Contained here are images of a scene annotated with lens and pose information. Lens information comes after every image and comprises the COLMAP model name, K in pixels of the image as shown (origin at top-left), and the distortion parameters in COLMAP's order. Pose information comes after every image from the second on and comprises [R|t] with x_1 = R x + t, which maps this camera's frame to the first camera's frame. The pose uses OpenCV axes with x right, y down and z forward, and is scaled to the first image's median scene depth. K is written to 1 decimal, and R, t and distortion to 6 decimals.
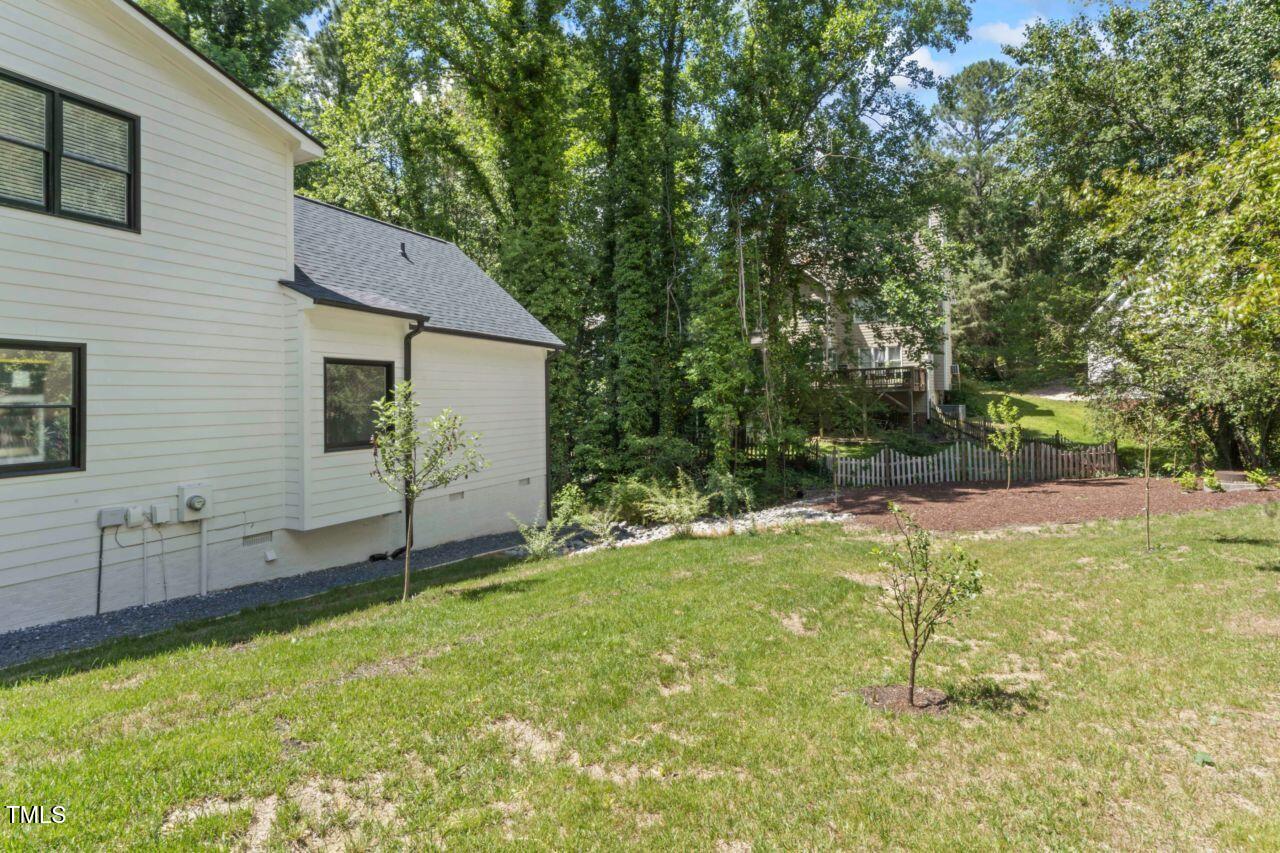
lens RADIAL K [[578.3, 0, 642.5], [0, 578.3, 387.1], [0, 0, 1]] dist [0.000716, 0.000033]
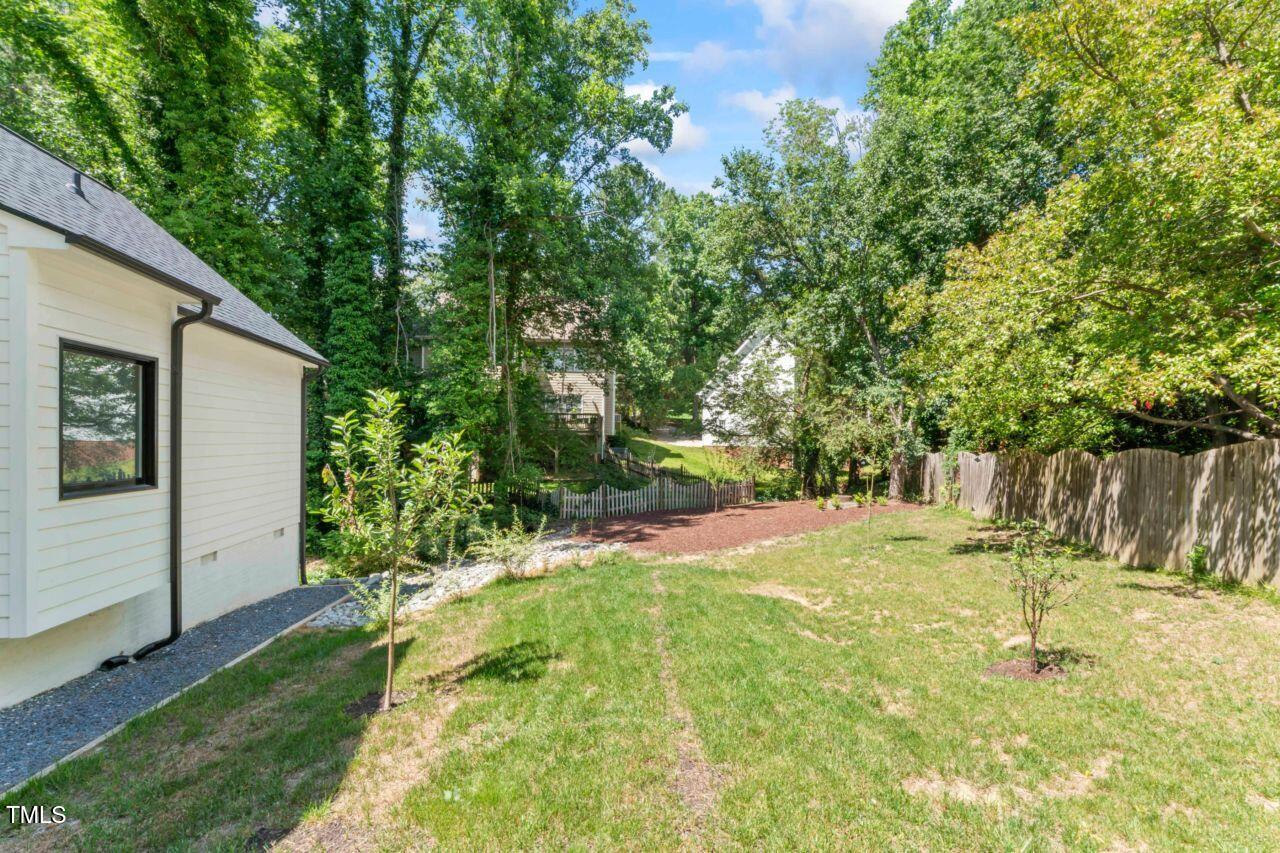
lens RADIAL K [[551.5, 0, 643.8], [0, 551.5, 443.6], [0, 0, 1]] dist [-0.000630, -0.000223]
pose [[0.817023, 0.027743, 0.575938, -0.147500], [-0.043444, 0.998965, 0.013509, 0.008300], [-0.574967, -0.036058, 0.817382, 0.076705]]
